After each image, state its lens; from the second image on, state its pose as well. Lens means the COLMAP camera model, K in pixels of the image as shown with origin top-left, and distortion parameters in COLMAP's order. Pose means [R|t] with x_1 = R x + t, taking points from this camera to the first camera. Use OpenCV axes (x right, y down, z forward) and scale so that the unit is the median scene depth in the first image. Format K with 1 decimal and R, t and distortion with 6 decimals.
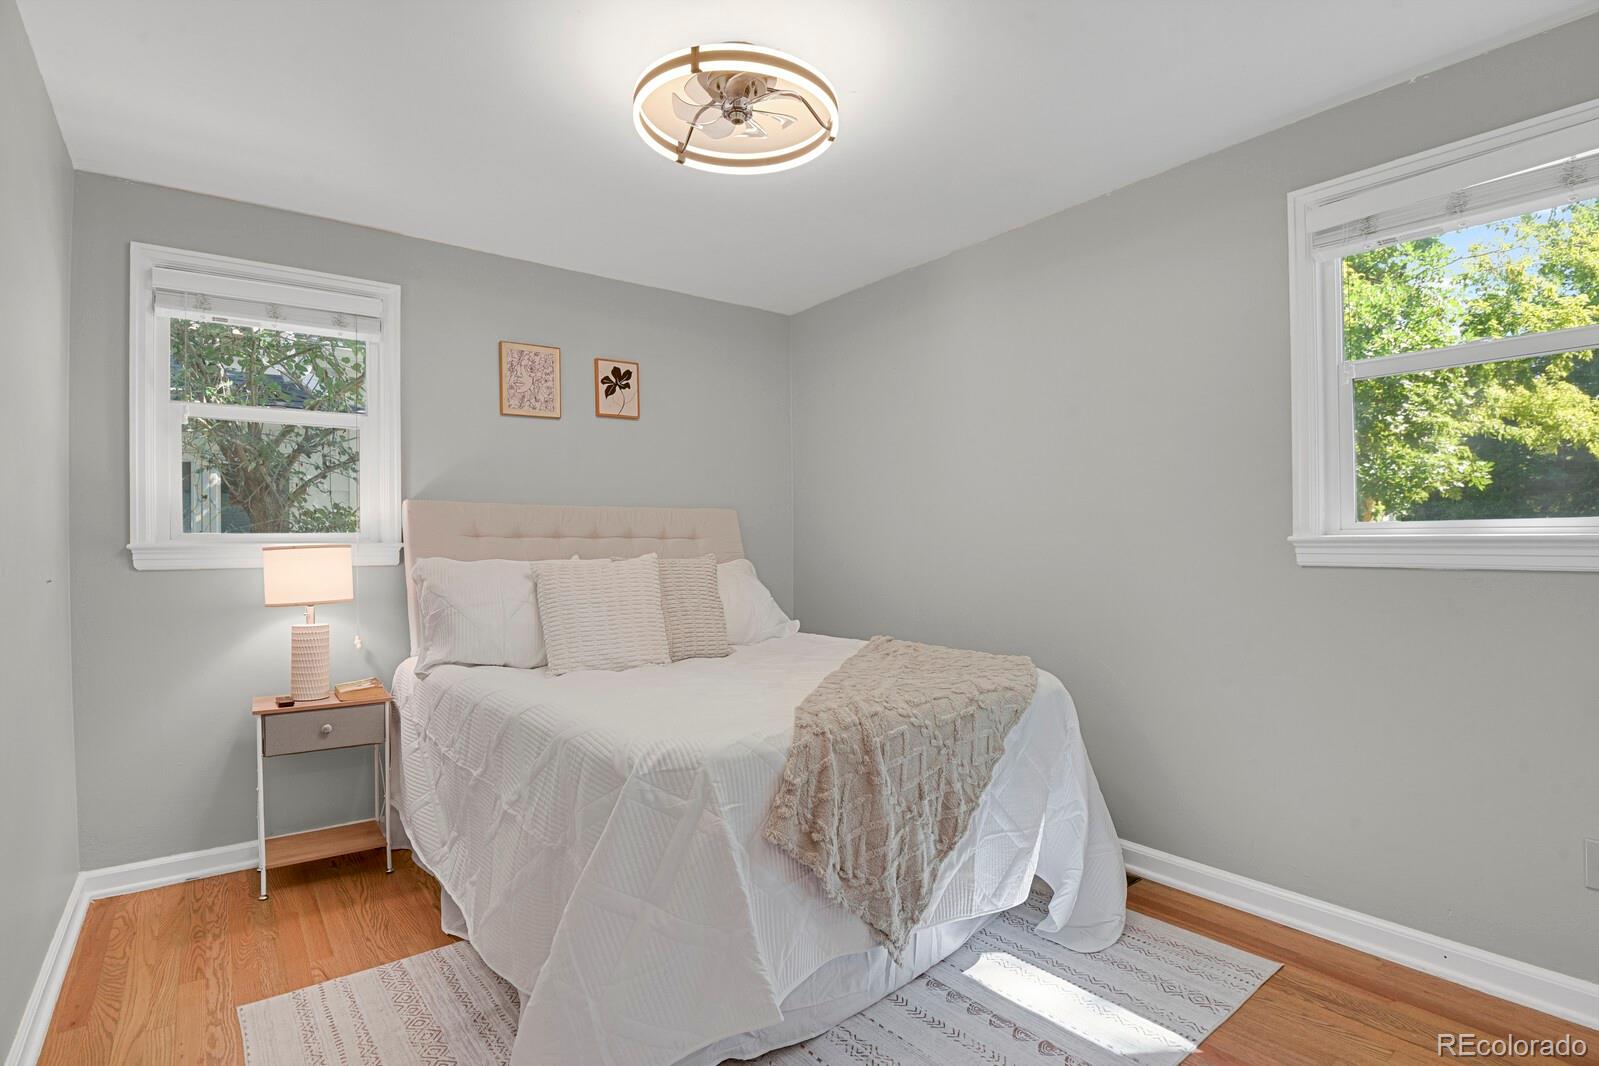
lens RADIAL K [[782.9, 0, 799.7], [0, 782.9, 538.8], [0, 0, 1]] dist [-0.021057, -0.005680]
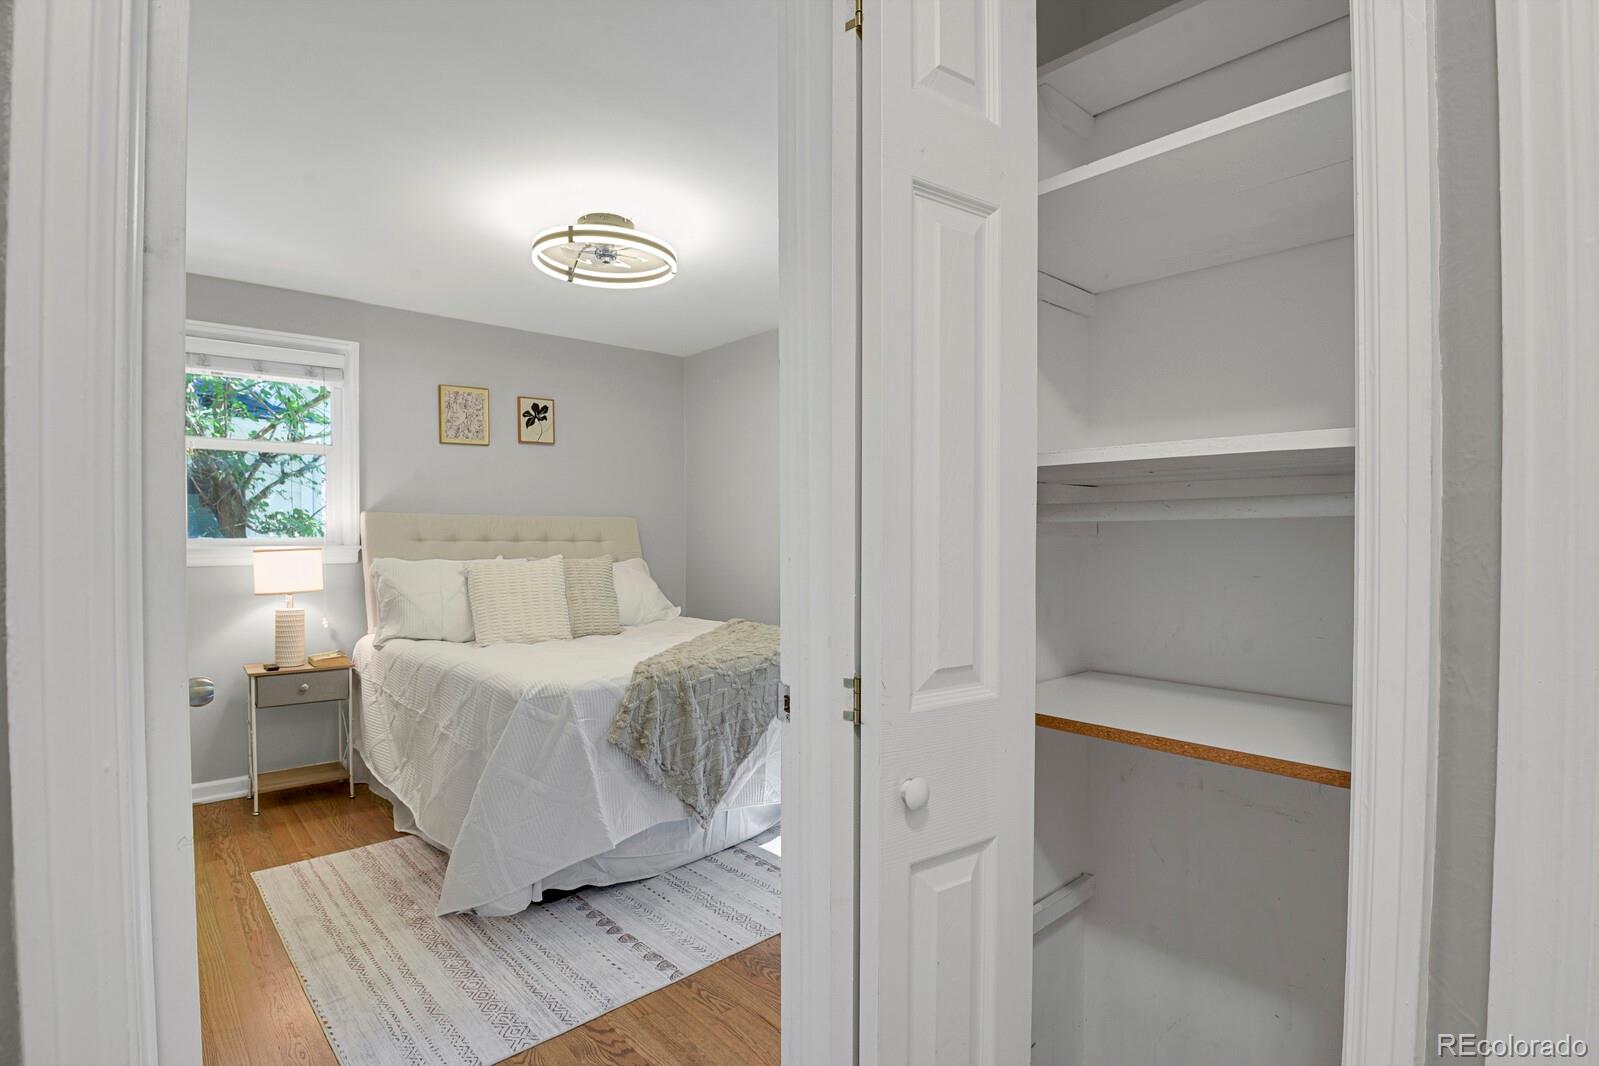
lens RADIAL K [[782.9, 0, 801.3], [0, 782.9, 538.6], [0, 0, 1]] dist [-0.021057, -0.005680]
pose [[0.997717, 0.006228, 0.067244, 0.167766], [-0.007021, 0.999908, 0.011574, -0.035165], [-0.067166, -0.012019, 0.997669, -0.430230]]
